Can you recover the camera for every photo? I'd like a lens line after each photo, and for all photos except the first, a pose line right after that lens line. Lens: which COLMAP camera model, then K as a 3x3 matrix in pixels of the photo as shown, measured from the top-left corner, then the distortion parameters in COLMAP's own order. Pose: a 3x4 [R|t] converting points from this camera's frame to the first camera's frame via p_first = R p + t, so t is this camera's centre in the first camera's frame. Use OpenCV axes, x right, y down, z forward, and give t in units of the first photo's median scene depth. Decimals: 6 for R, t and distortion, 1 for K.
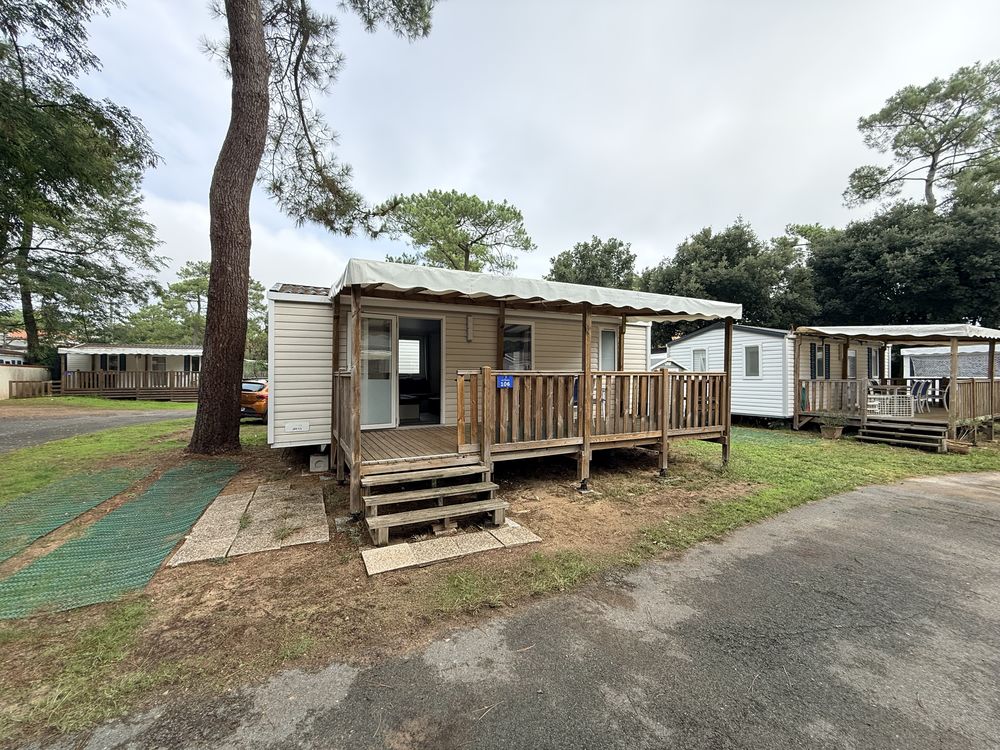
lens RADIAL K [[399.5, 0, 497.4], [0, 399.5, 375.7], [0, 0, 1]] dist [0.000475, 0.000008]
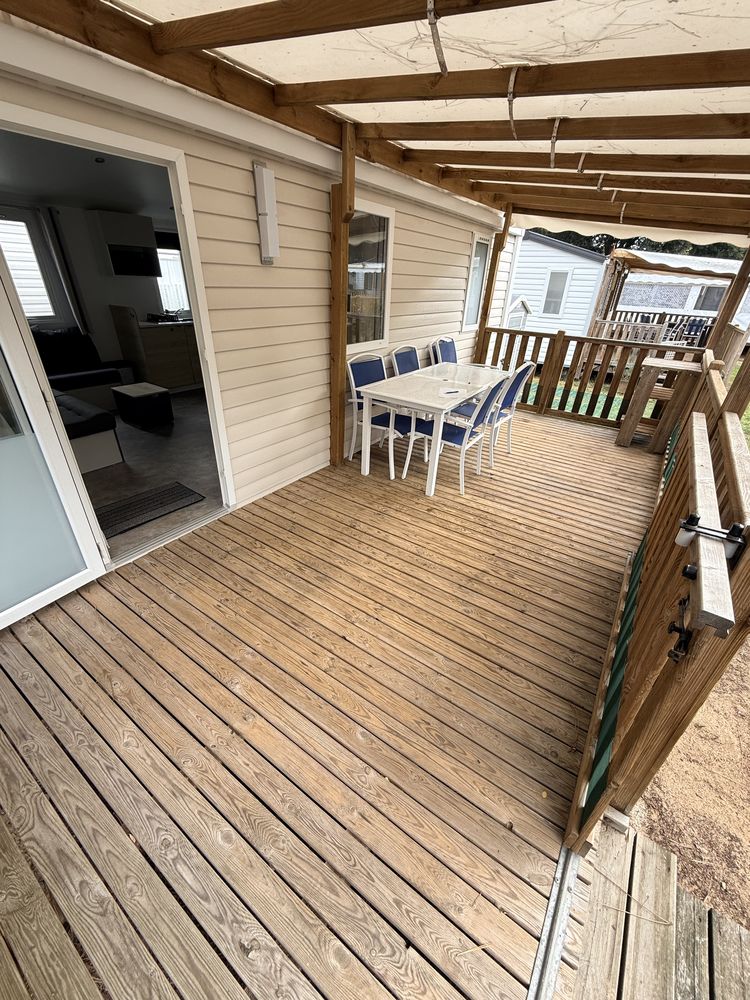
lens RADIAL K [[399.5, 0, 375.5], [0, 399.5, 498.1], [0, 0, 1]] dist [0.000475, 0.000008]
pose [[0.873999, -0.204516, 0.440794, -0.192107], [-0.038777, 0.874871, 0.482801, -0.085169], [-0.484379, -0.439060, 0.756706, 0.671147]]
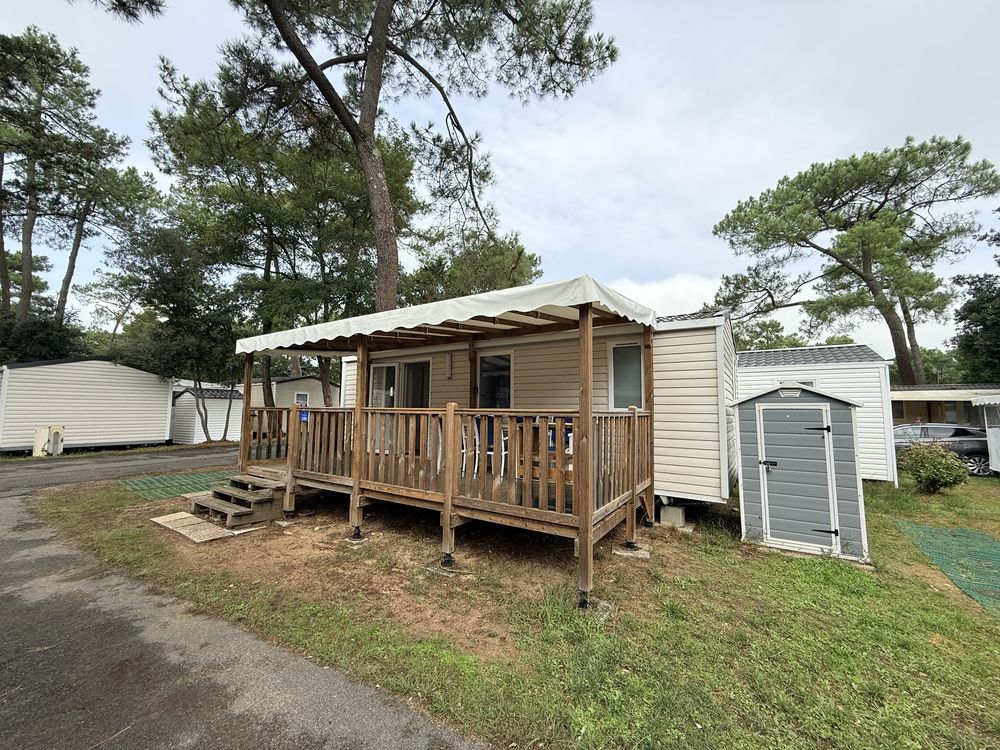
lens RADIAL K [[399.5, 0, 497.4], [0, 399.5, 375.7], [0, 0, 1]] dist [0.000475, 0.000008]
pose [[0.505242, -0.068220, -0.860277, 0.943516], [-0.012707, 0.996174, -0.086459, -0.007107], [0.862884, 0.054615, 0.502442, 0.638900]]
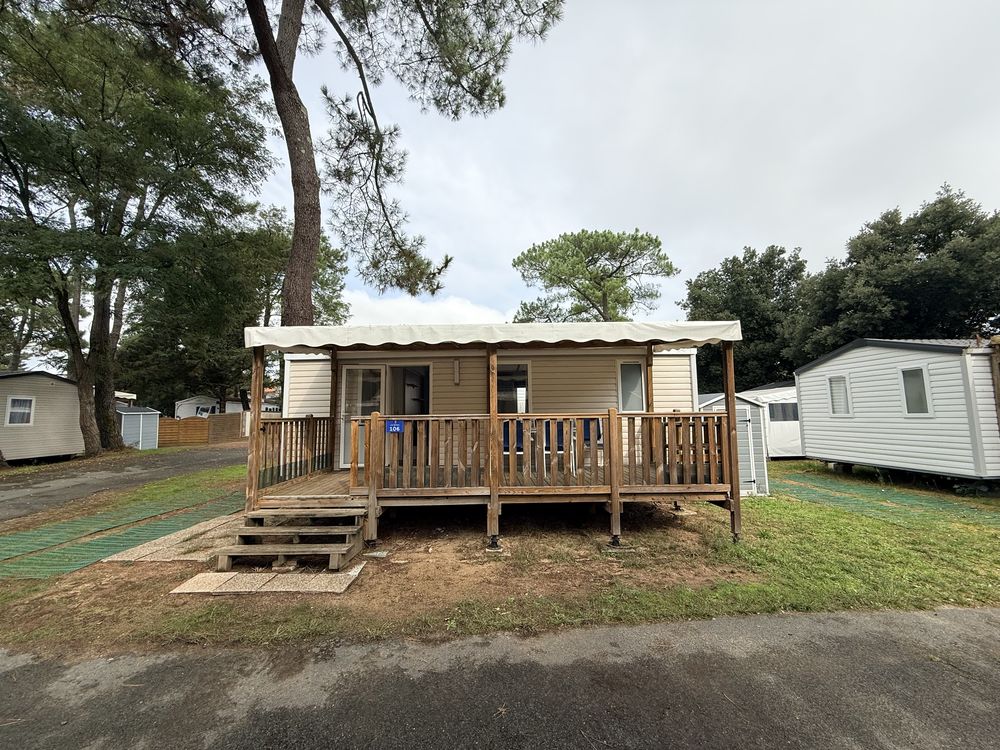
lens RADIAL K [[399.5, 0, 497.4], [0, 399.5, 375.7], [0, 0, 1]] dist [0.000475, 0.000008]
pose [[0.901531, -0.053464, -0.429399, 0.500219], [0.012387, 0.995120, -0.097895, -0.007901], [0.432537, 0.082936, 0.897794, 0.135297]]
